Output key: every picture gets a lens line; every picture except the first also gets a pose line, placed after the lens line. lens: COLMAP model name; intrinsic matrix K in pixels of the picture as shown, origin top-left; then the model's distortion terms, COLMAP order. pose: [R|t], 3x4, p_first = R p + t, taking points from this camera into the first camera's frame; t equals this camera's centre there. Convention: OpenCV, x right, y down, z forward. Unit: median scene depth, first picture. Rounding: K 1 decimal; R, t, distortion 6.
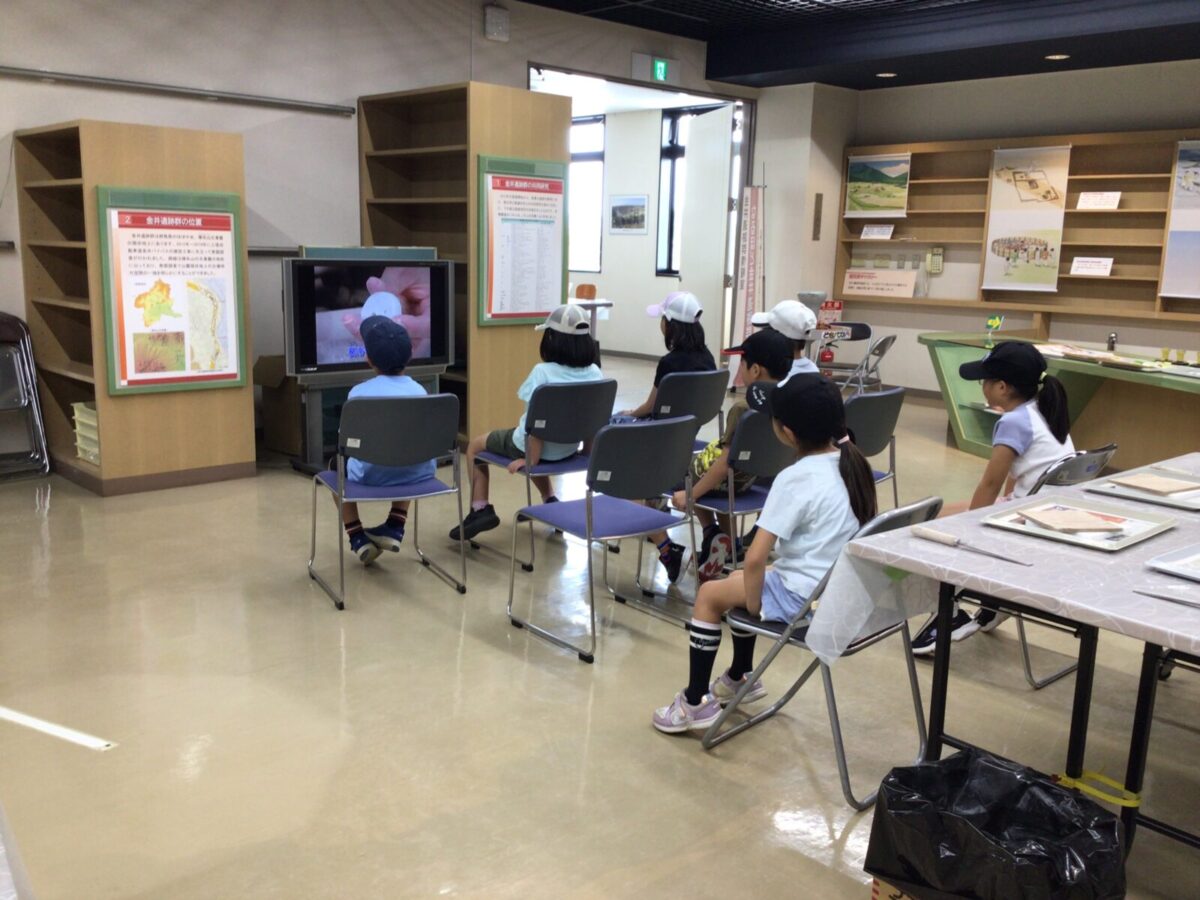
lens RADIAL K [[1081.4, 0, 595.3], [0, 1081.4, 430.3], [0, 0, 1]] dist [0.204978, -0.433942]
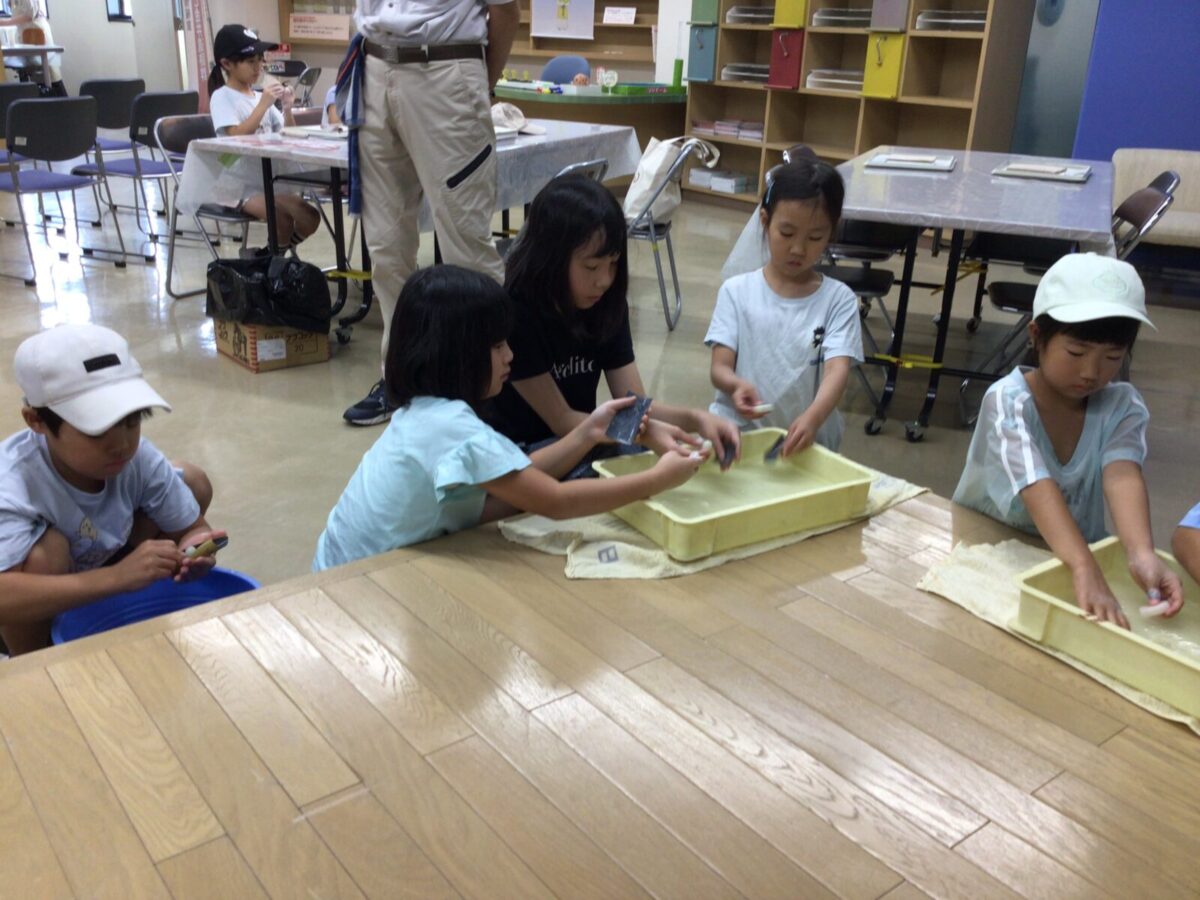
lens RADIAL K [[1098.5, 0, 586.5], [0, 1098.5, 452.1], [0, 0, 1]] dist [0.098047, -0.179827]
pose [[0.917648, -0.139975, 0.371926, 0.032704], [0.058623, 0.973355, 0.221684, 0.058973], [-0.393046, -0.181625, 0.901403, -0.227987]]
